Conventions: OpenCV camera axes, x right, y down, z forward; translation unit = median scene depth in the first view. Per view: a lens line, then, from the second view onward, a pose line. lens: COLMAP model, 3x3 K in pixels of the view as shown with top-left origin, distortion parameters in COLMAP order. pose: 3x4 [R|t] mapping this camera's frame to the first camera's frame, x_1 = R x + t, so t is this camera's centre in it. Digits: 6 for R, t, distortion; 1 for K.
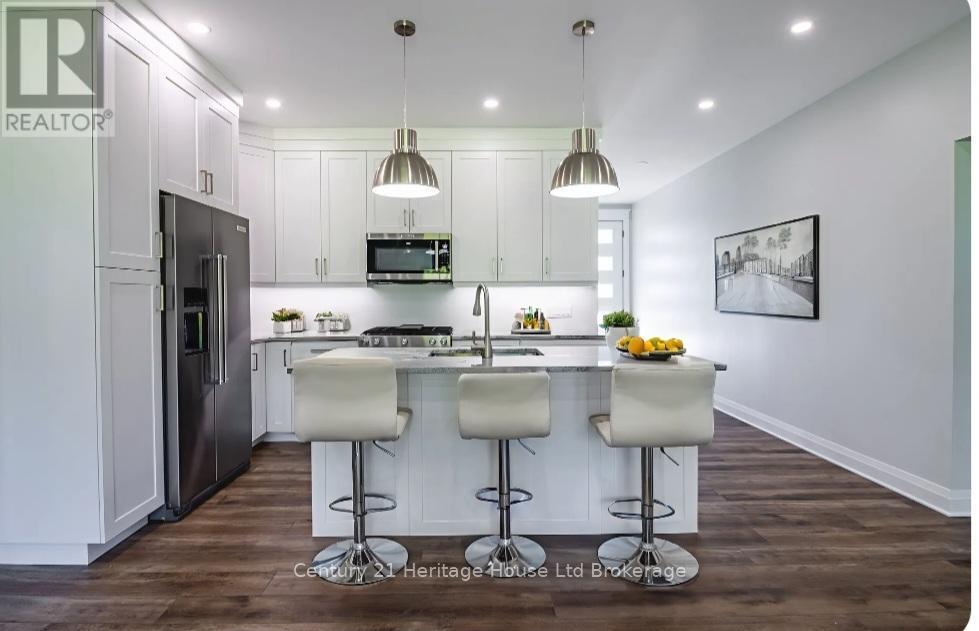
lens RADIAL K [[499.1, 0, 487.3], [0, 499.1, 310.0], [0, 0, 1]] dist [-0.002479, -0.001626]
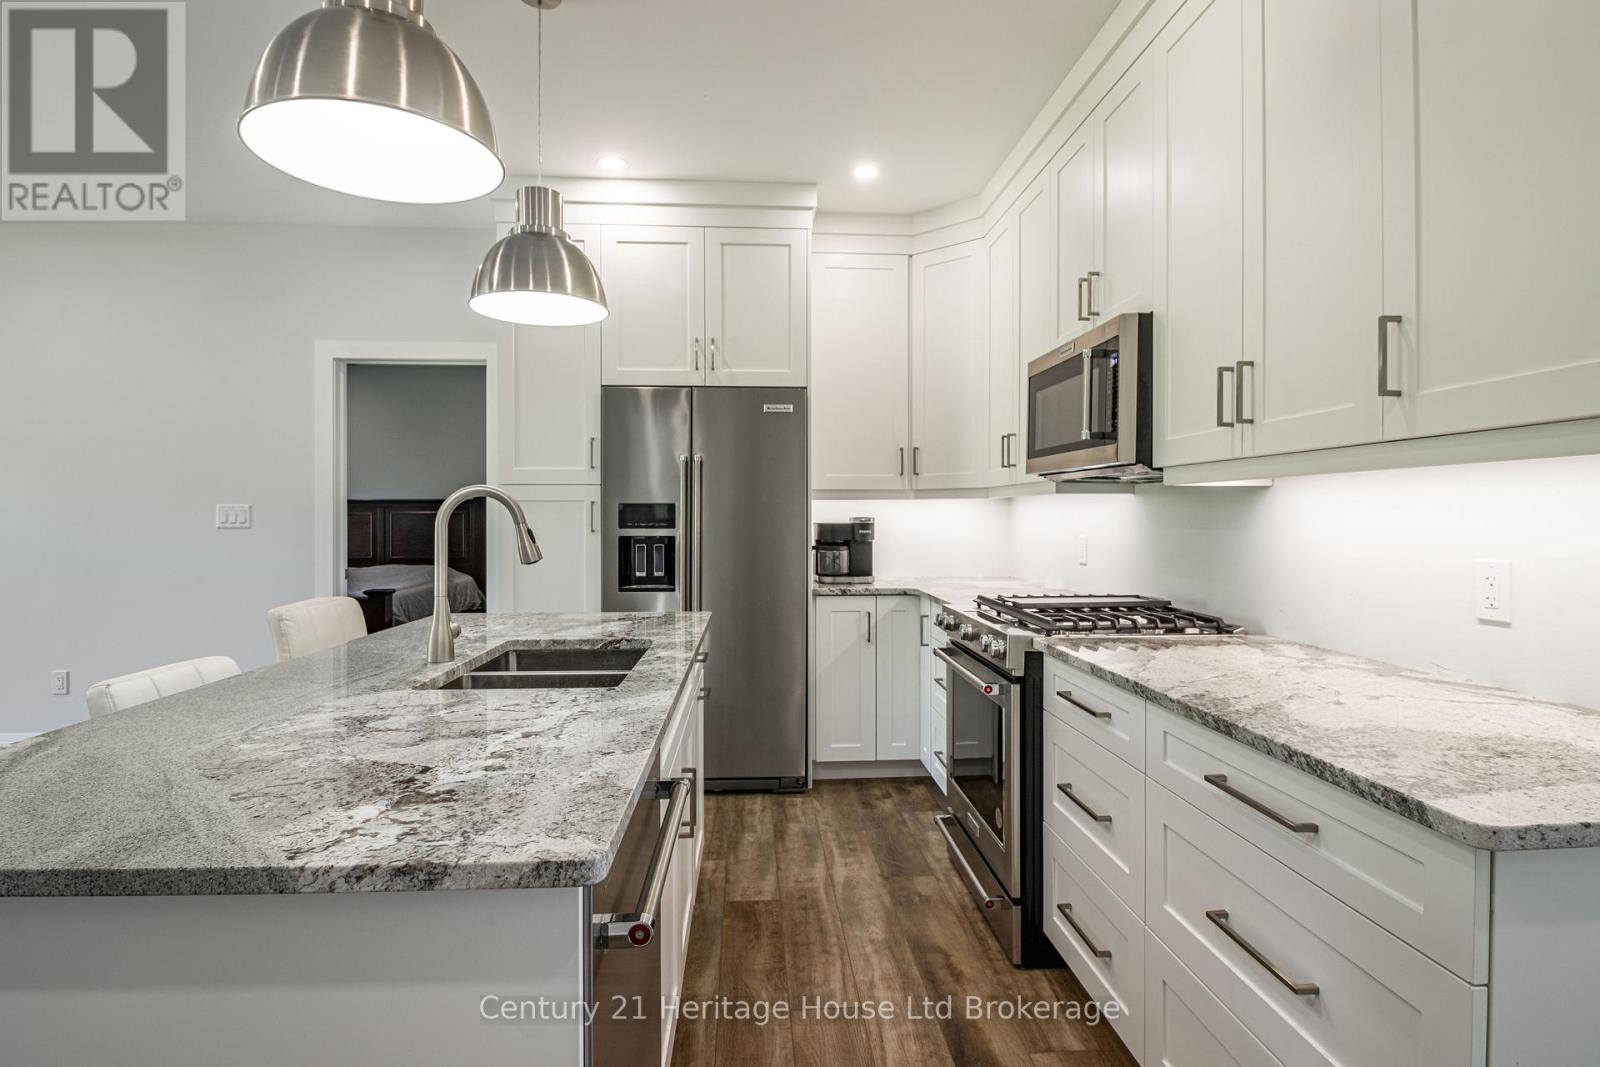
lens RADIAL K [[784.2, 0, 804.0], [0, 784.2, 528.0], [0, 0, 1]] dist [-0.005422, 0.000273]
pose [[0.046820, 0.022457, -0.998651, 0.572751], [-0.026958, 0.999412, 0.021210, -0.036647], [0.998540, 0.025928, 0.047397, 1.116068]]
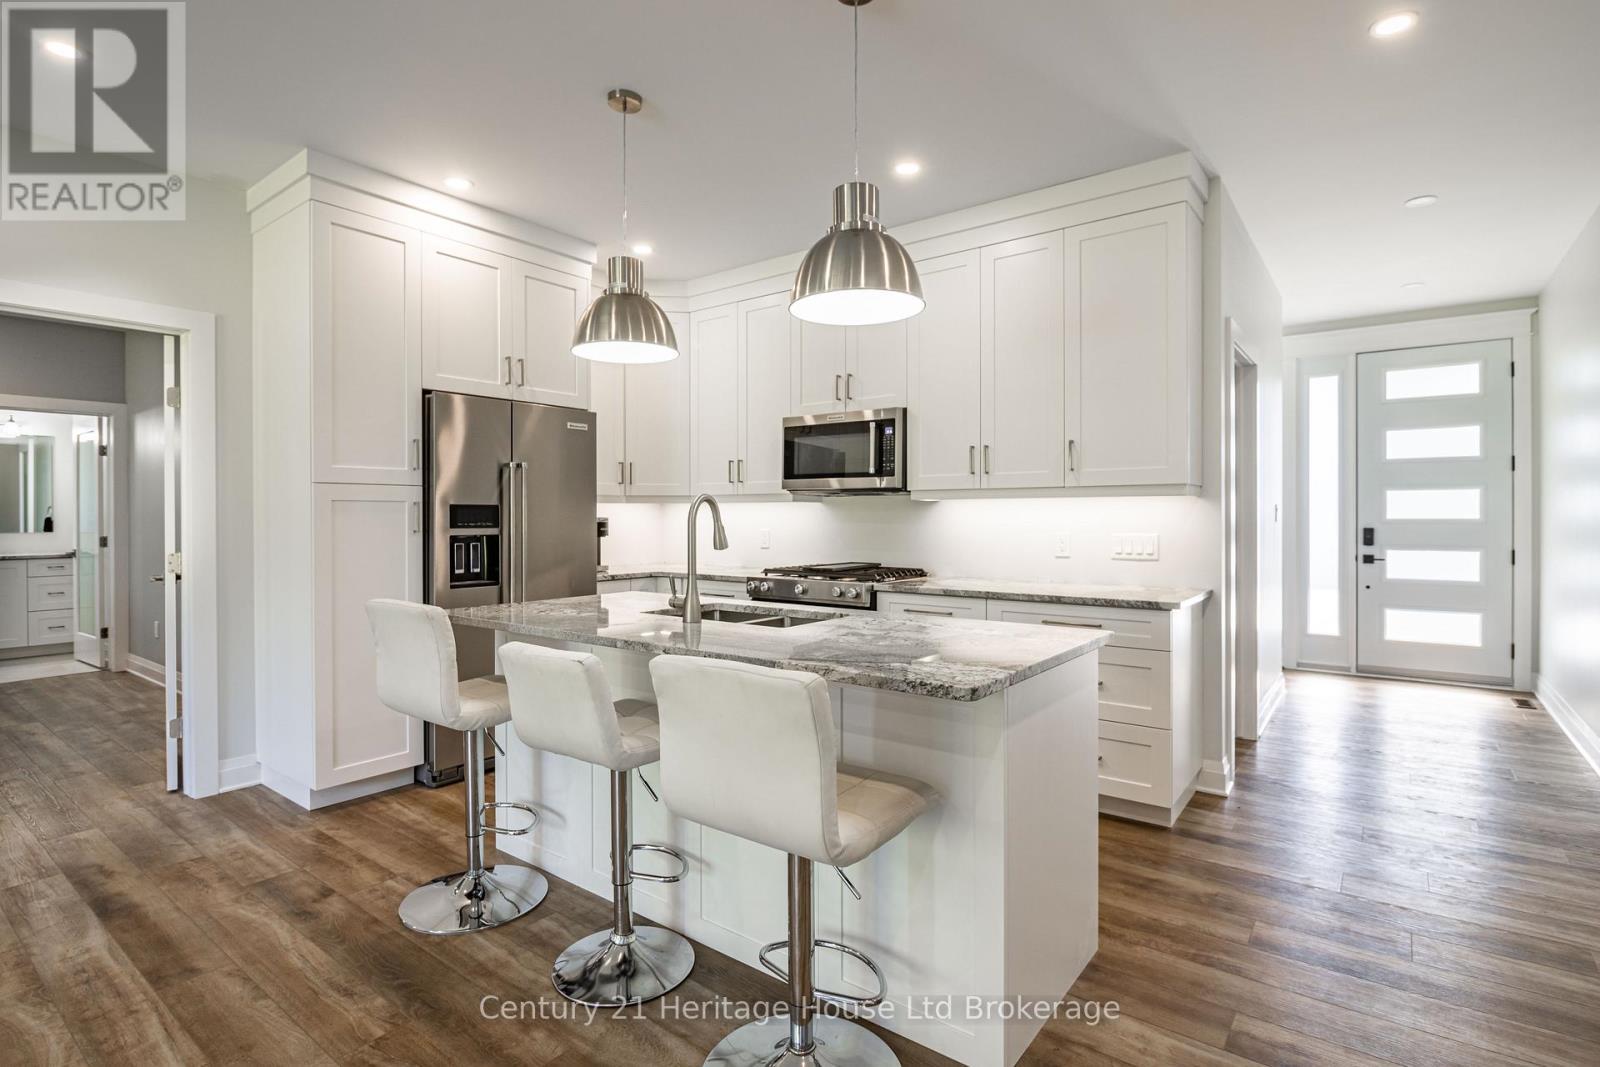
lens RADIAL K [[784.2, 0, 802.1], [0, 784.2, 527.5], [0, 0, 1]] dist [-0.005422, 0.000273]
pose [[0.786380, 0.011003, -0.617645, 0.578642], [-0.018994, 0.999799, -0.006371, -0.008661], [0.617451, 0.016741, 0.786431, 0.313673]]
